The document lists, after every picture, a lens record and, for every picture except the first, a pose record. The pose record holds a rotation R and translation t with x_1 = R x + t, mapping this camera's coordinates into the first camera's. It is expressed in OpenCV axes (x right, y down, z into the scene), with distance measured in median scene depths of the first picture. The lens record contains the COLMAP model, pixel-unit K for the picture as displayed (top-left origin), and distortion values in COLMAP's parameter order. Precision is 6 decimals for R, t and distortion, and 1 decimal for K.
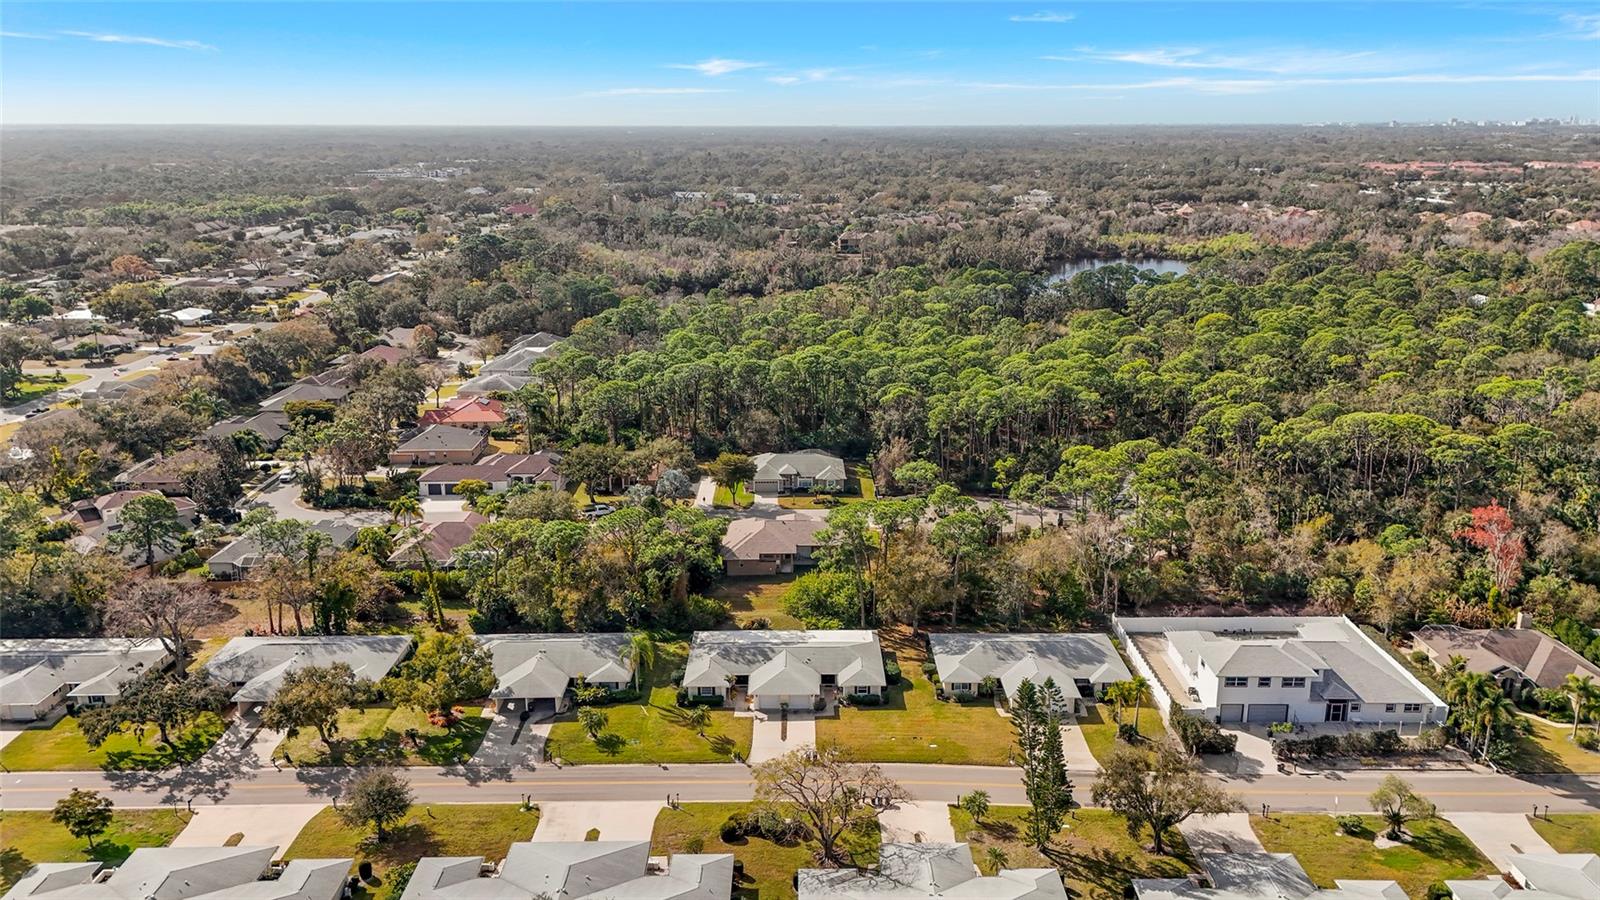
lens RADIAL K [[1228.9, 0, 808.3], [0, 1228.9, 478.1], [0, 0, 1]] dist [0.097122, -0.119334]
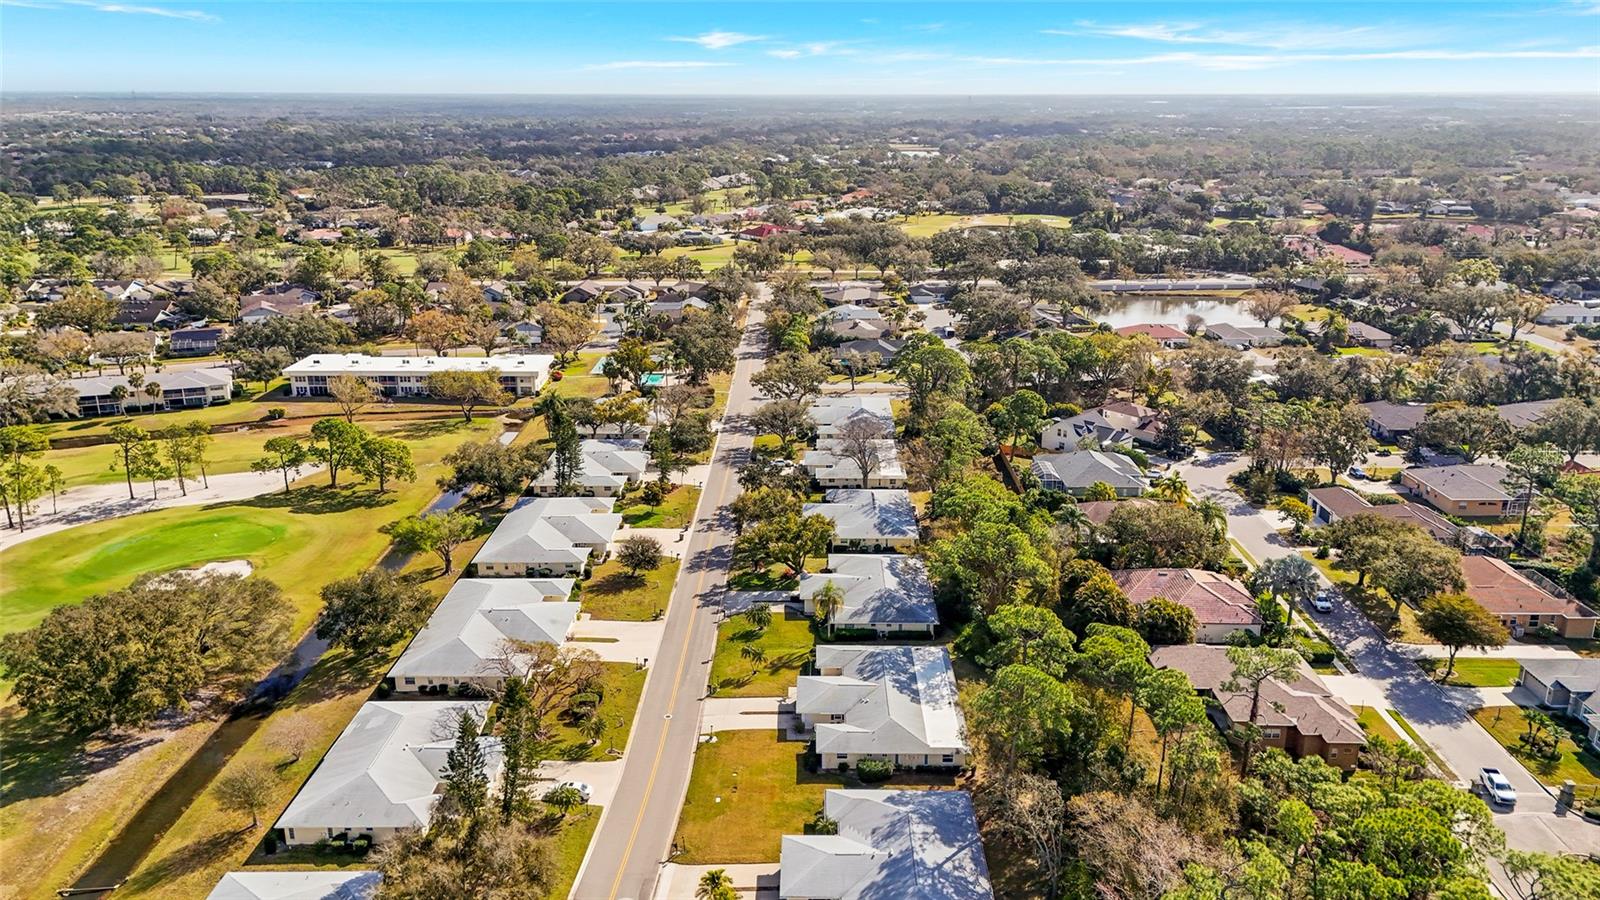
lens RADIAL K [[1194.8, 0, 797.6], [0, 1194.8, 492.6], [0, 0, 1]] dist [0.091364, -0.000142]
pose [[-0.014044, 0.344872, -0.938545, 0.763133], [-0.287697, 0.897551, 0.334114, -0.265167], [0.957619, 0.274708, 0.086613, 0.825041]]
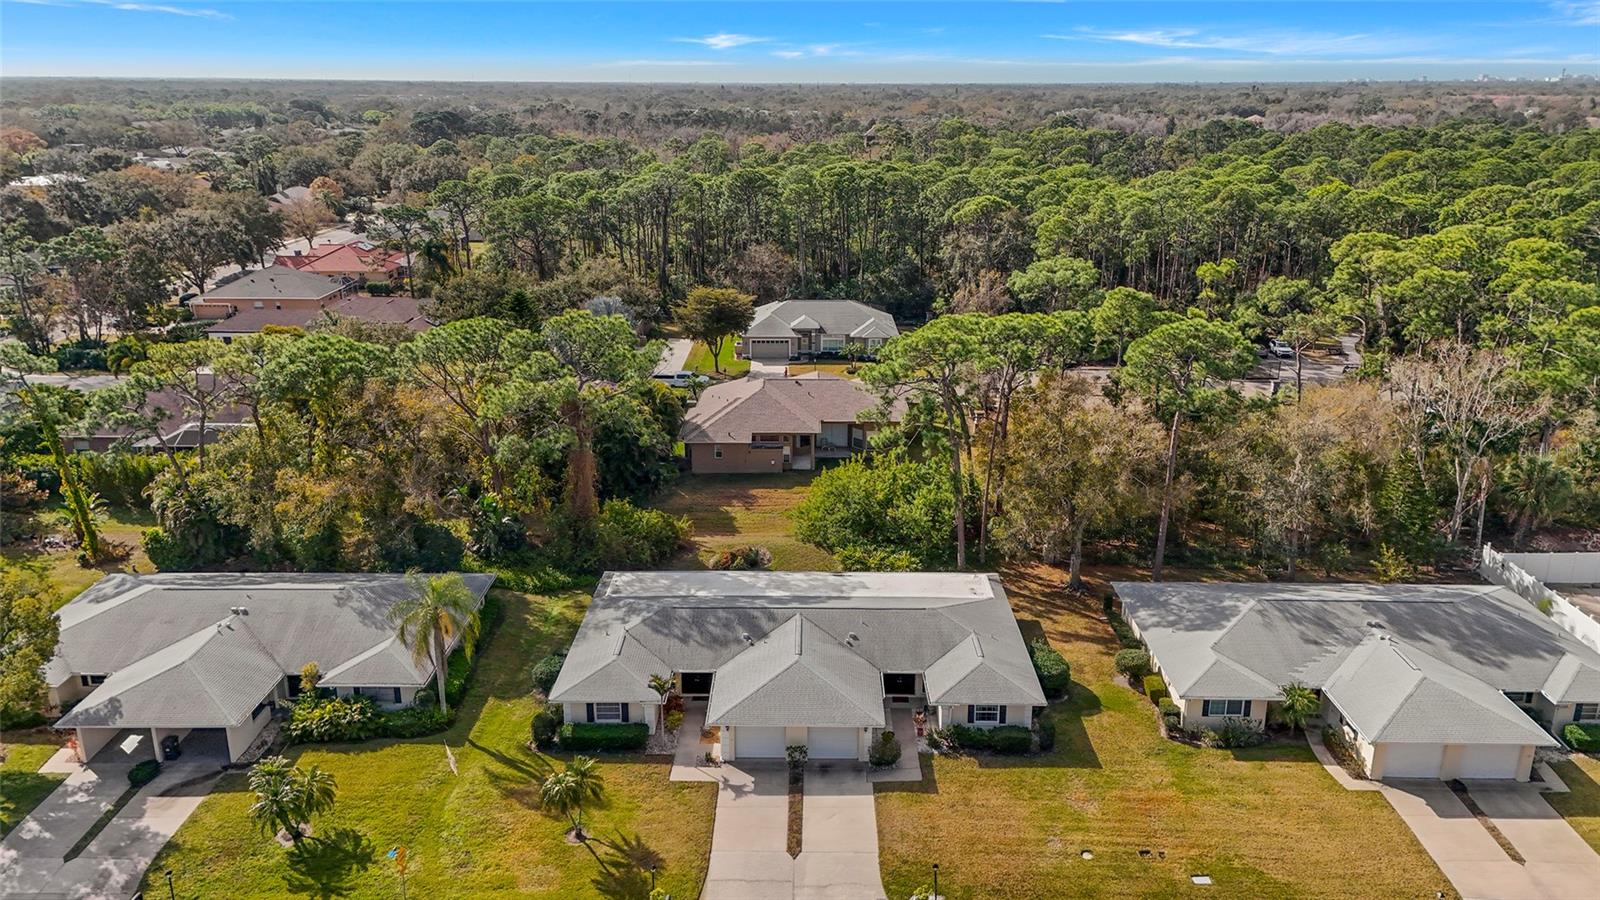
lens RADIAL K [[1228.9, 0, 808.3], [0, 1228.9, 478.1], [0, 0, 1]] dist [0.097122, -0.119334]
pose [[0.999894, 0.009822, -0.010787, -0.011485], [-0.009457, 0.999397, 0.033405, 0.077375], [0.011109, -0.033299, 0.999384, 0.570019]]
